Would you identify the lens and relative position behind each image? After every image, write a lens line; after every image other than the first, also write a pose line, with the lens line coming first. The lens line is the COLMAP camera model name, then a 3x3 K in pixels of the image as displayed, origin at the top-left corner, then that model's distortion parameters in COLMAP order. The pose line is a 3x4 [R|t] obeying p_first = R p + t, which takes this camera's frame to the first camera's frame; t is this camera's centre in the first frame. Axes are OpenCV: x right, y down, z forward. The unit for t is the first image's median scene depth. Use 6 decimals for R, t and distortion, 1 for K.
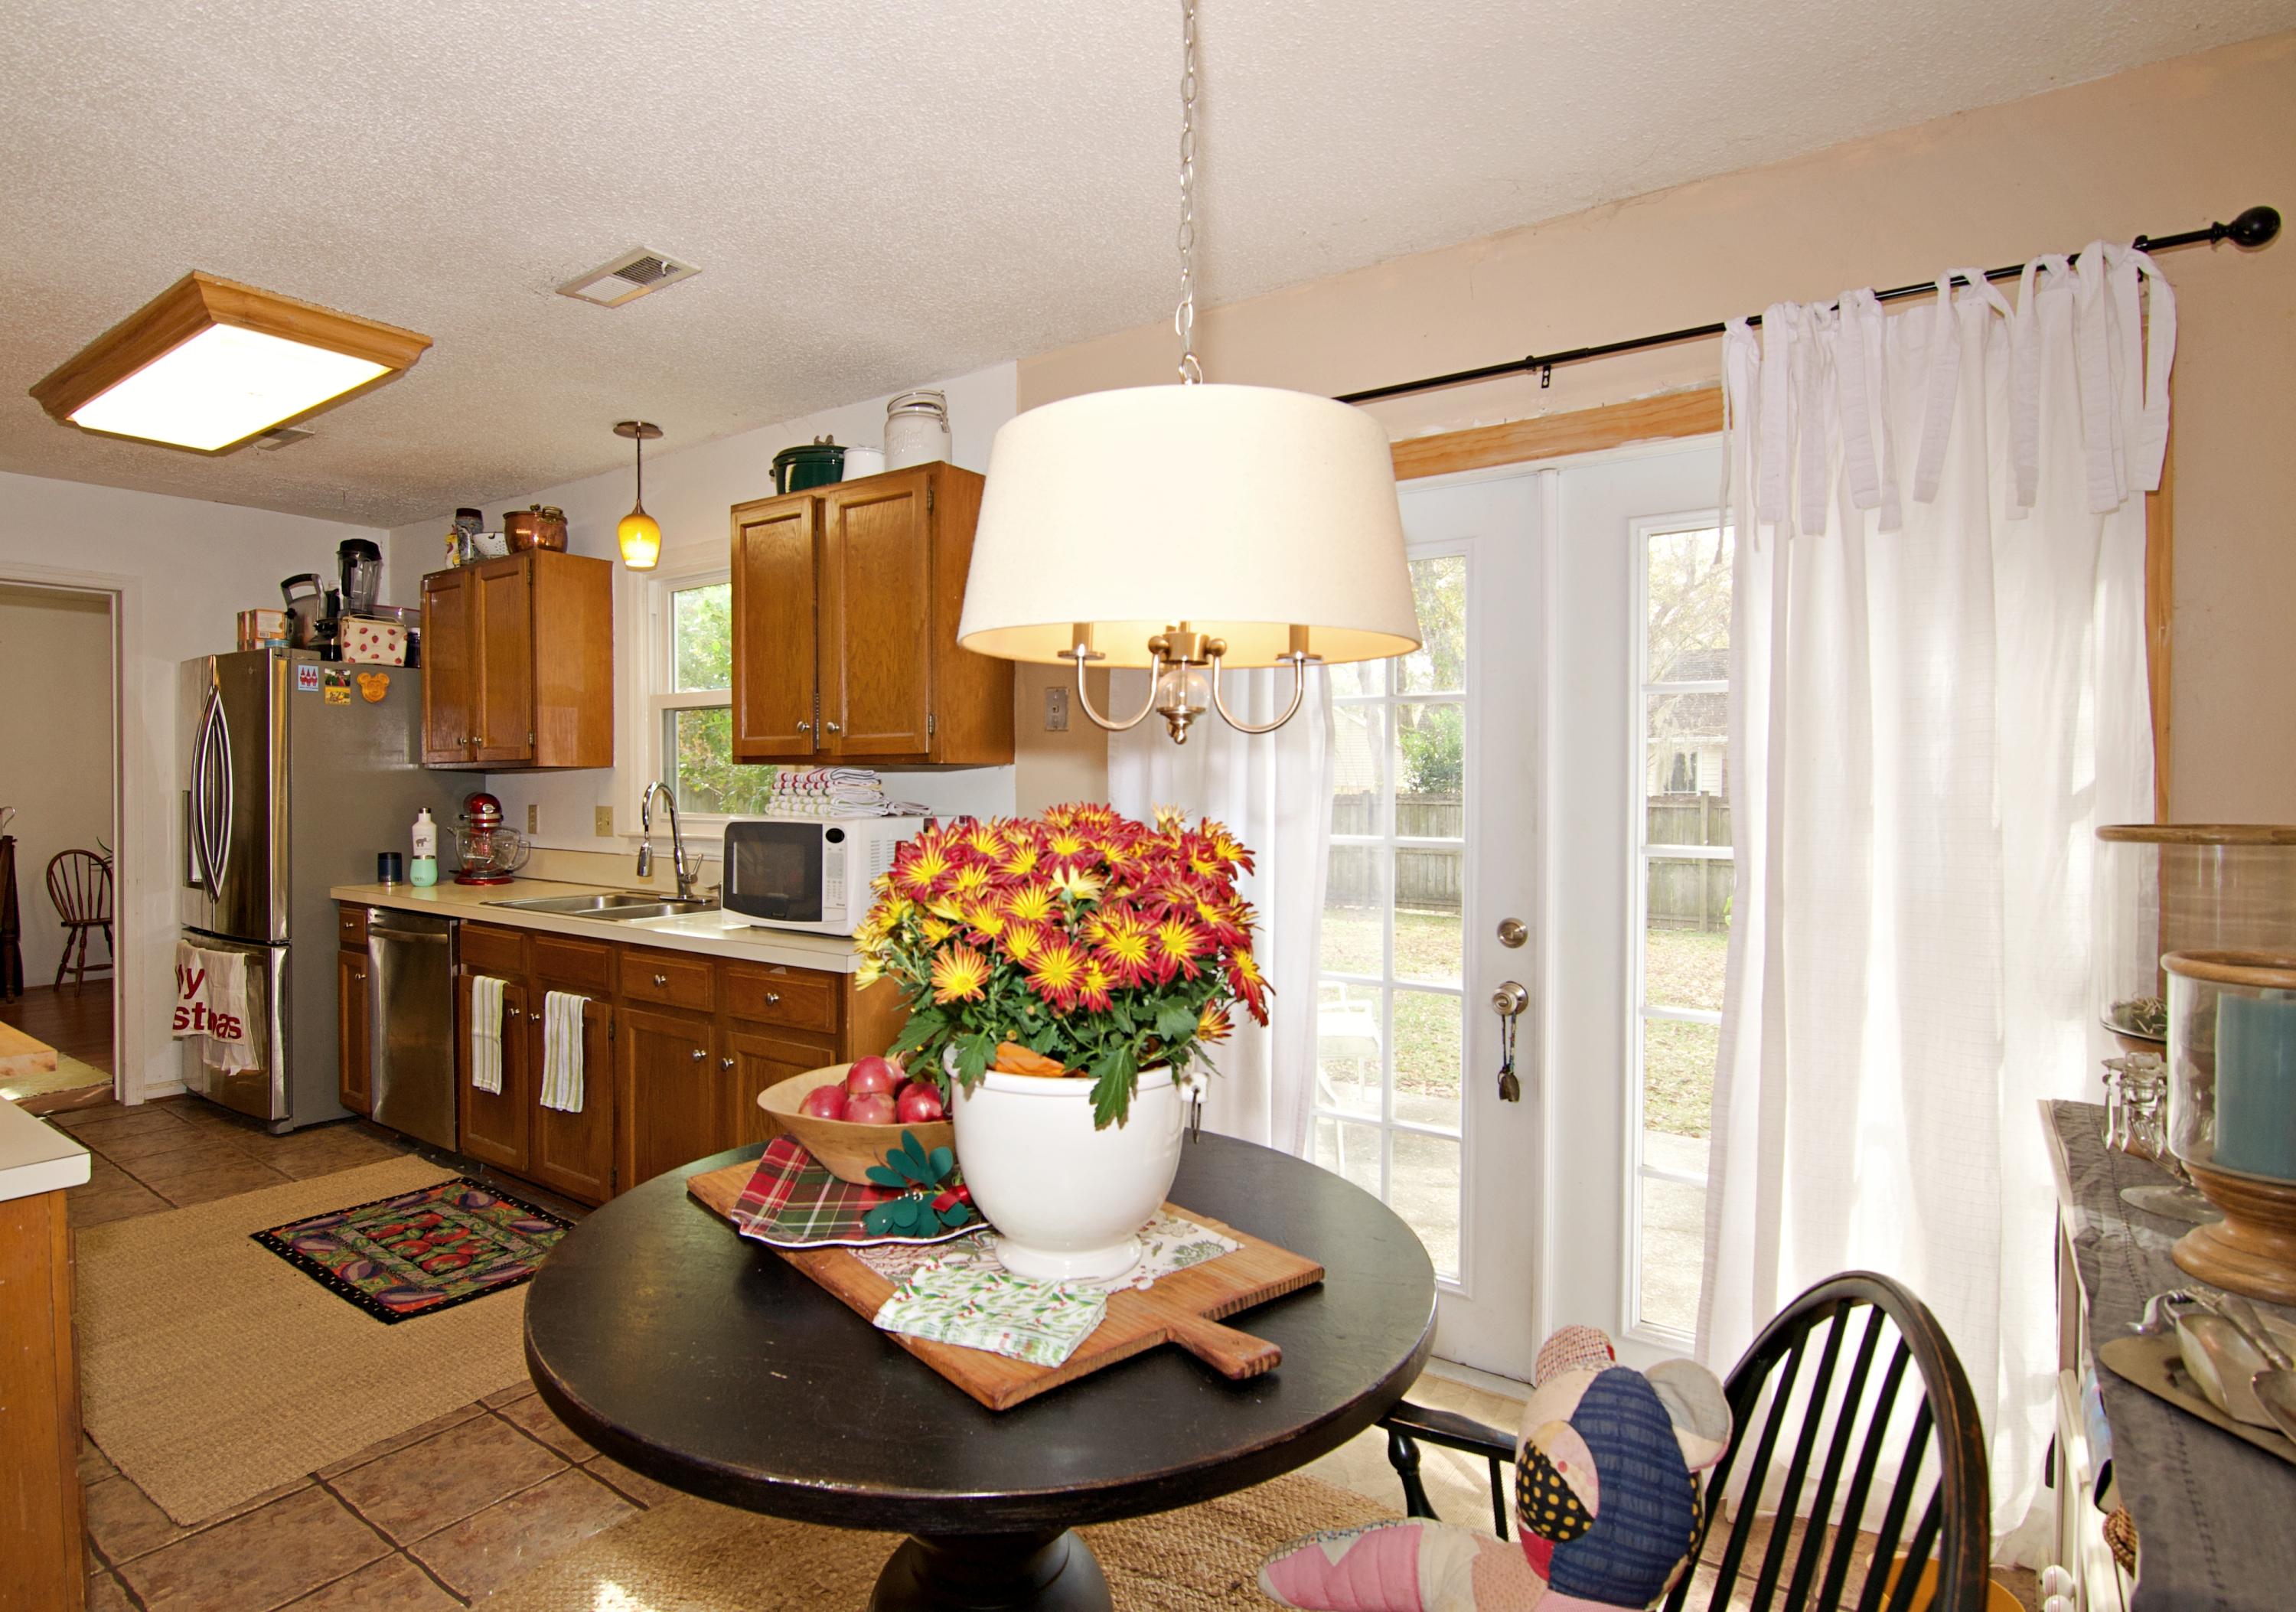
lens RADIAL K [[1195.1, 0, 1148.0], [0, 1195.1, 806.0], [0, 0, 1]] dist [-0.014362, -0.000182]
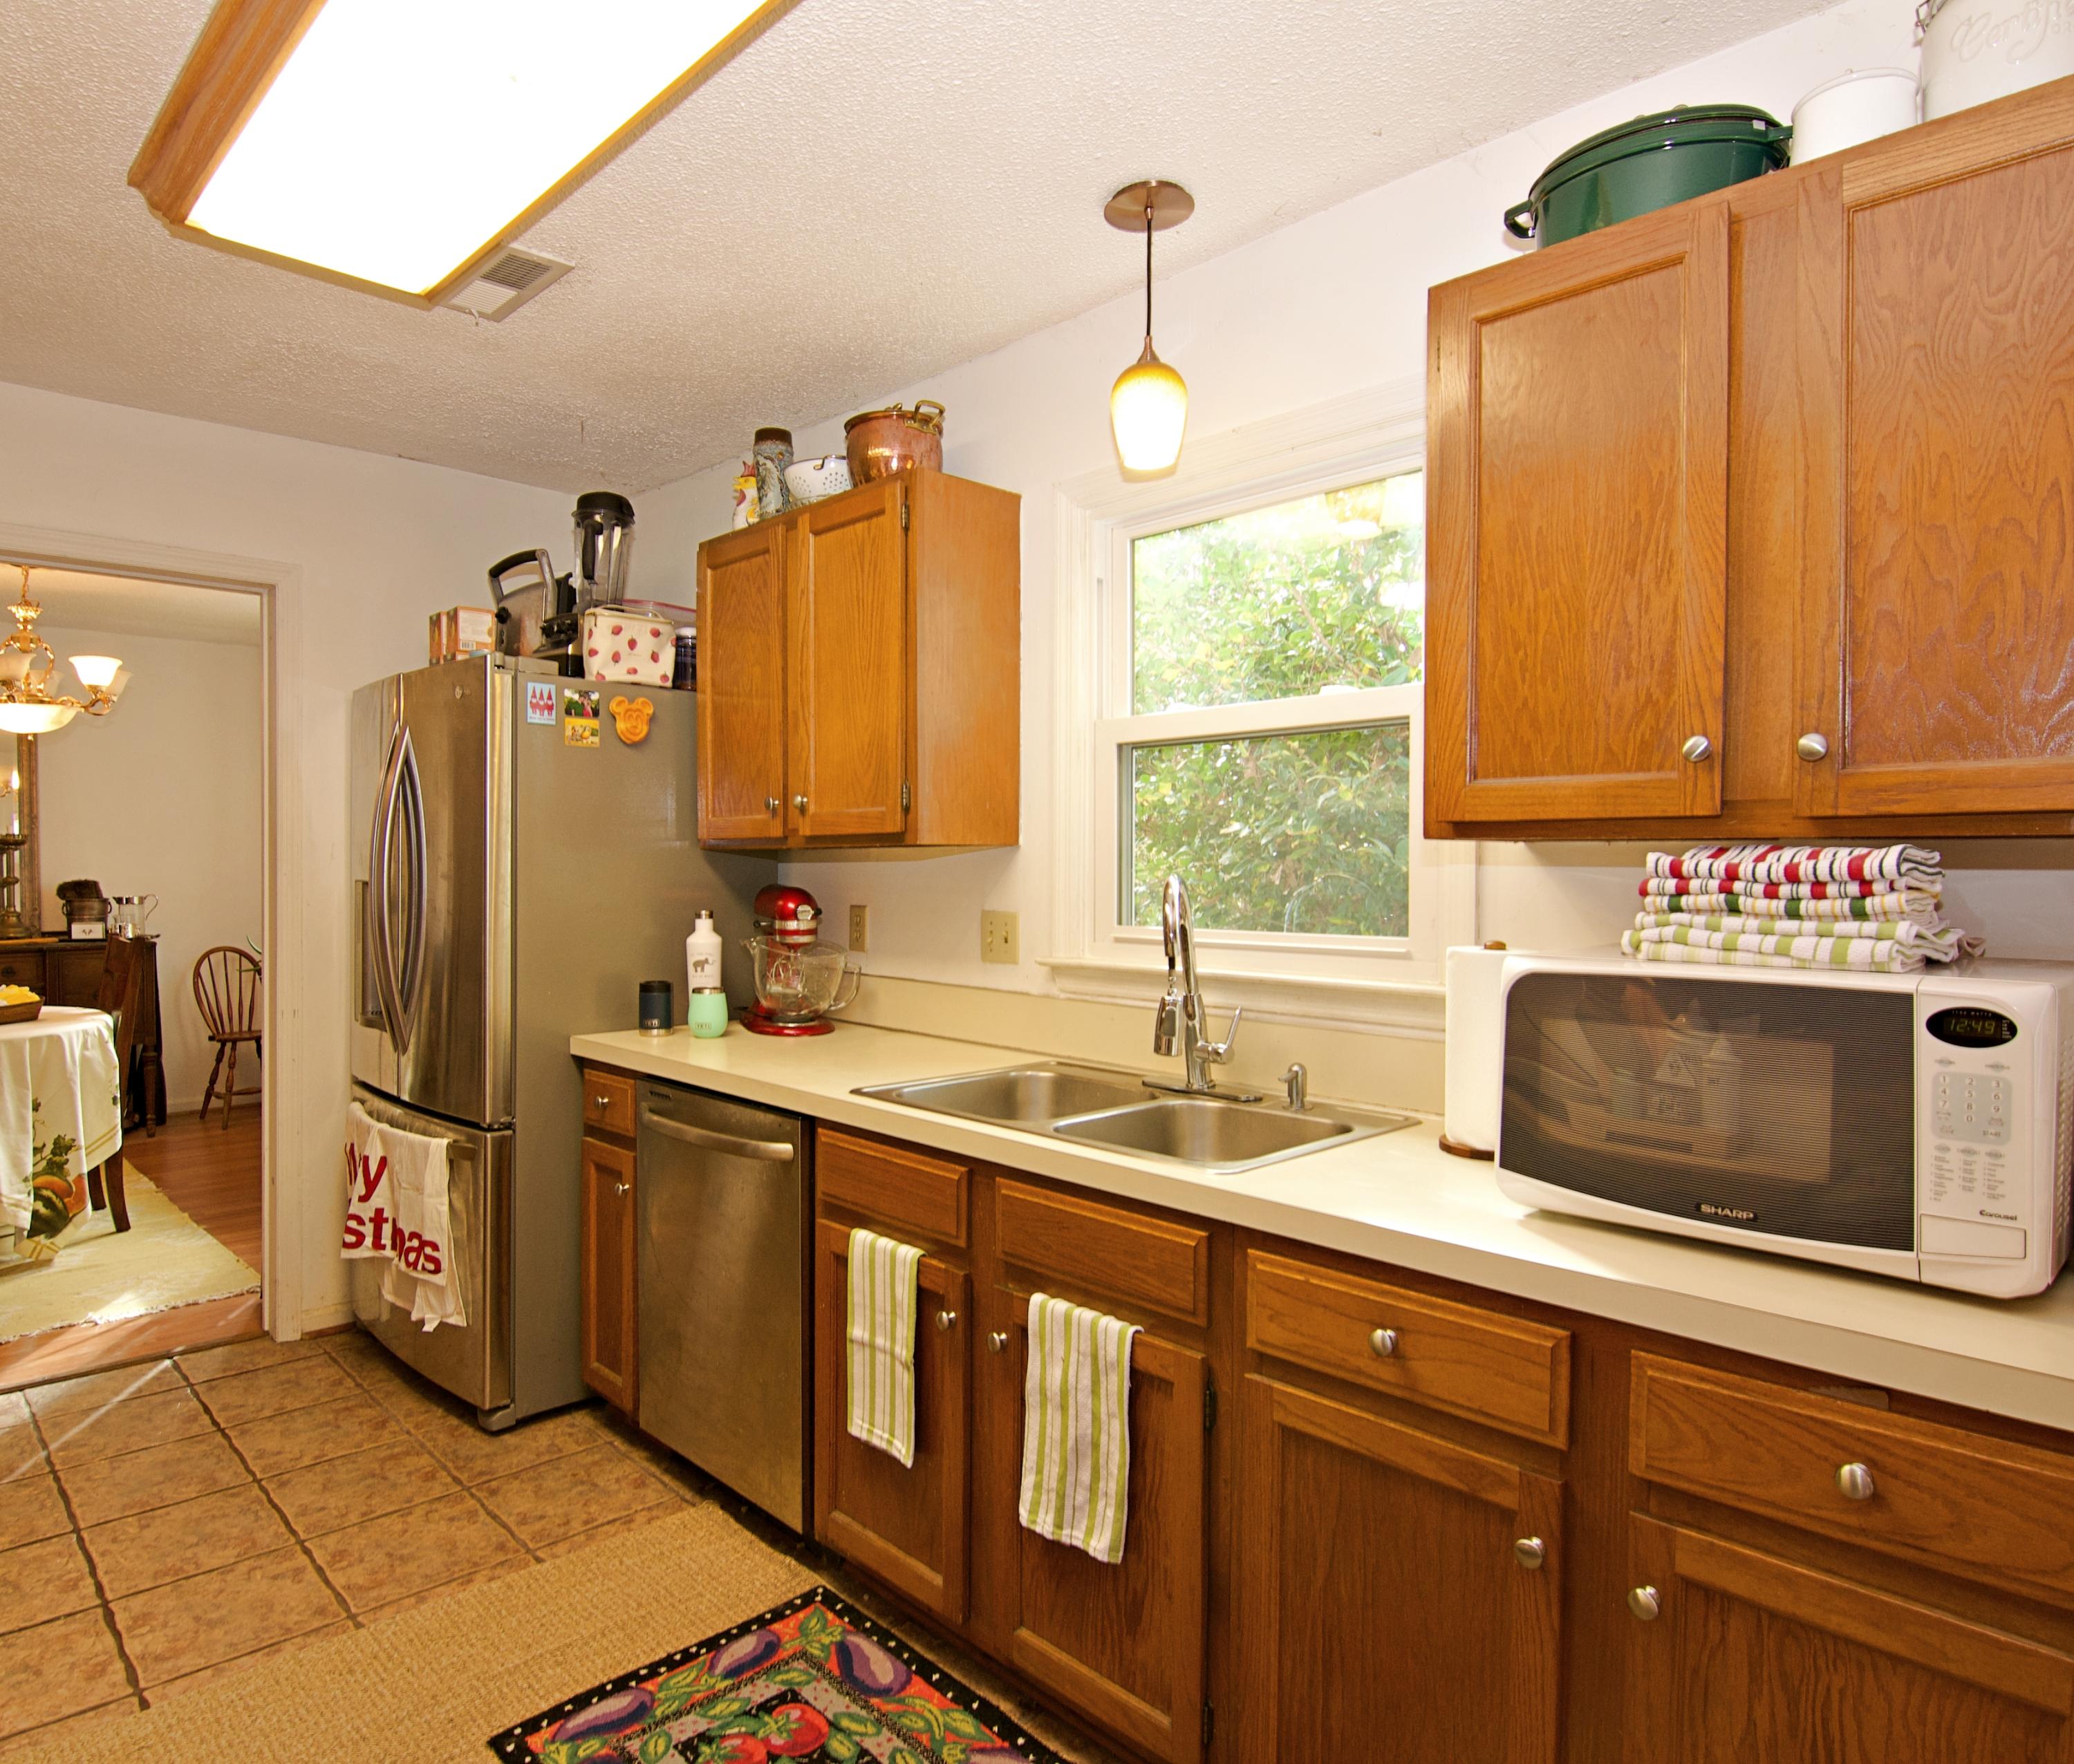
lens RADIAL K [[1273.2, 0, 1037.0], [0, 1273.2, 882.0], [0, 0, 1]] dist [-0.004288, -0.002473]
pose [[0.984505, 0.002838, -0.175333, -0.325142], [-0.003221, 0.999993, -0.001900, -0.012940], [0.175326, 0.002435, 0.984507, 0.376573]]
